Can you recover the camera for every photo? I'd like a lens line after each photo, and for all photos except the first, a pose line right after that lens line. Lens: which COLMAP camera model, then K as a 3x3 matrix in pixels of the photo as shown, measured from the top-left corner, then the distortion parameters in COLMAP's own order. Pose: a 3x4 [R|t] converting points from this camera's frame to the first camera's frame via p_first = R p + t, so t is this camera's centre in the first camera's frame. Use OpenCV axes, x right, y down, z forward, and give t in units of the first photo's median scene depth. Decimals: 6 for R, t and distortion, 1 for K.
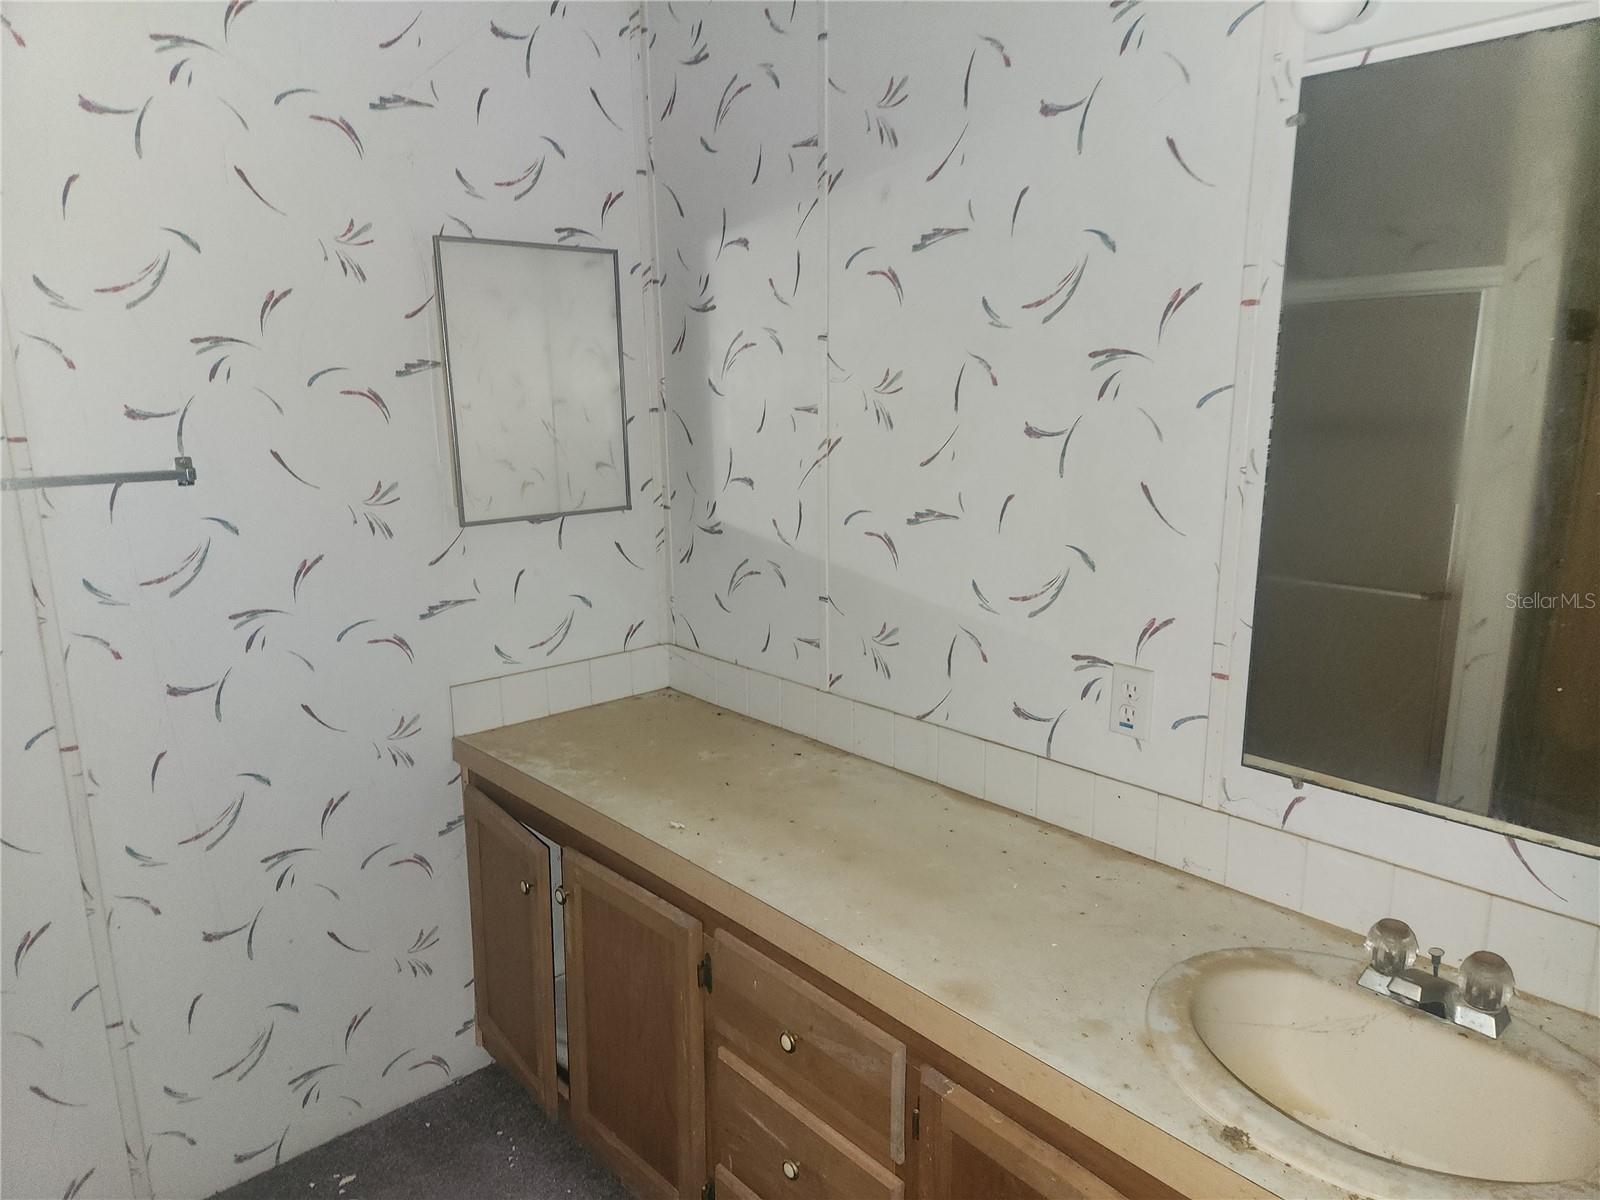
lens RADIAL K [[1071.6, 0, 800.0], [0, 1071.6, 600.0], [0, 0, 1]] dist [0.062746, -0.054418]
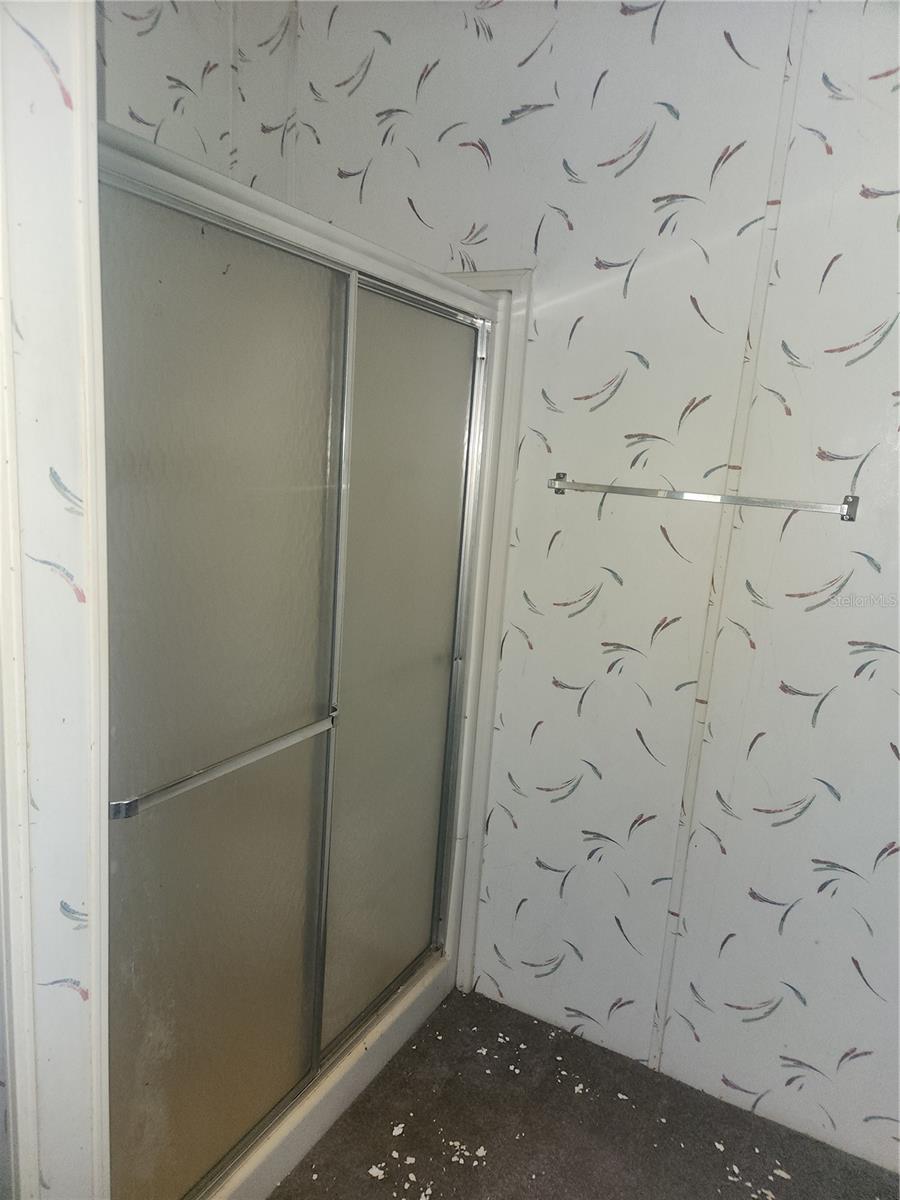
lens RADIAL K [[803.7, 0, 449.3], [0, 803.7, 612.3], [0, 0, 1]] dist [0.062746, -0.054418]
pose [[0.320484, 0.220369, -0.921264, 0.109254], [-0.269968, 0.953477, 0.134160, -0.015440], [0.907969, 0.205716, 0.365066, 0.326350]]
